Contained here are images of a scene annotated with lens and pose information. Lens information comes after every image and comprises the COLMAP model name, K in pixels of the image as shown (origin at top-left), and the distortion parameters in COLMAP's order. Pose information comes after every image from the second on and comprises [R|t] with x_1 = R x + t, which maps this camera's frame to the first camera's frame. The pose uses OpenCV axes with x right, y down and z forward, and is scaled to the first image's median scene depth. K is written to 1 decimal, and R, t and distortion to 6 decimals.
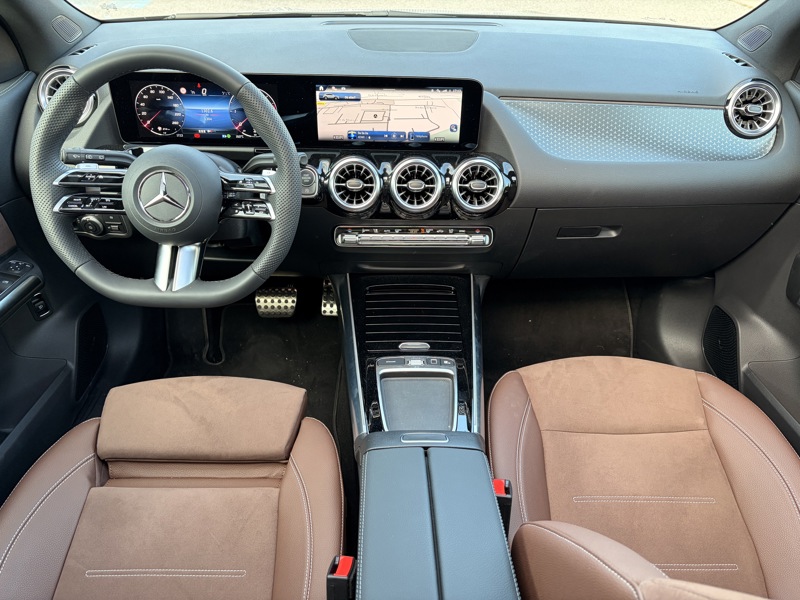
lens RADIAL K [[606.4, 0, 400.0], [0, 606.4, 300.0], [0, 0, 1]] dist [0.011337, 0.002195]
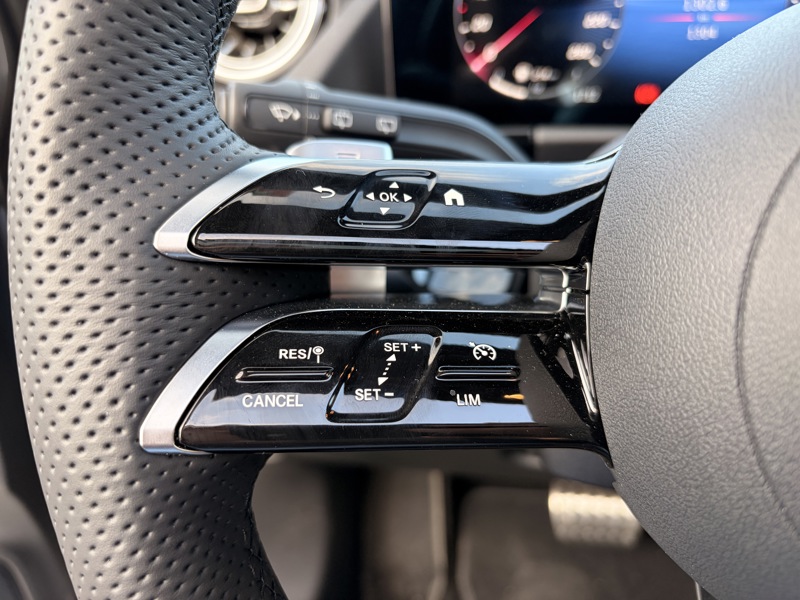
lens RADIAL K [[606.4, 0, 400.0], [0, 606.4, 300.0], [0, 0, 1]] dist [0.011337, 0.002195]
pose [[0.984287, 0.013525, -0.176057, -0.401993], [-0.037227, 0.990547, -0.132026, -0.132363], [0.172607, 0.136505, 0.975486, 0.718521]]
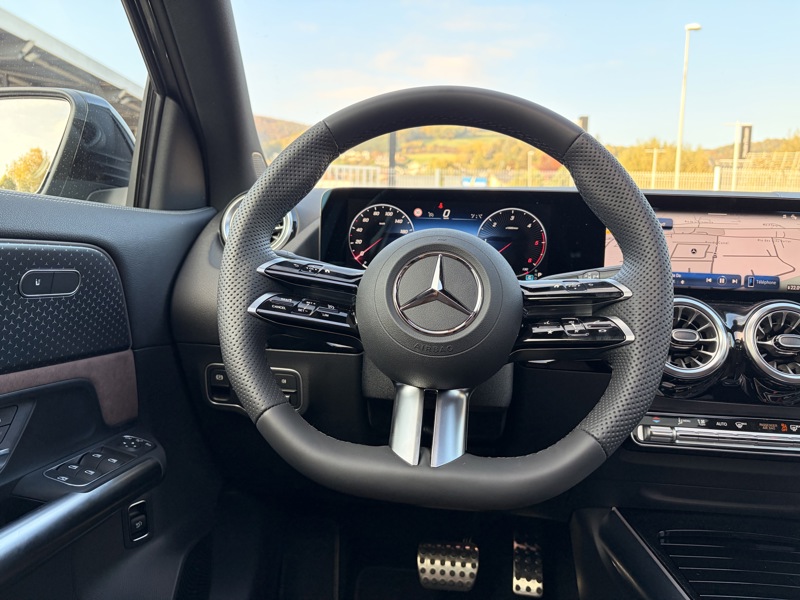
lens RADIAL K [[606.4, 0, 400.0], [0, 606.4, 300.0], [0, 0, 1]] dist [0.011337, 0.002195]
pose [[0.993980, 0.034048, -0.104141, -0.291135], [-0.078171, 0.886374, -0.456322, 0.081221], [0.076771, 0.461715, 0.883700, 0.392064]]
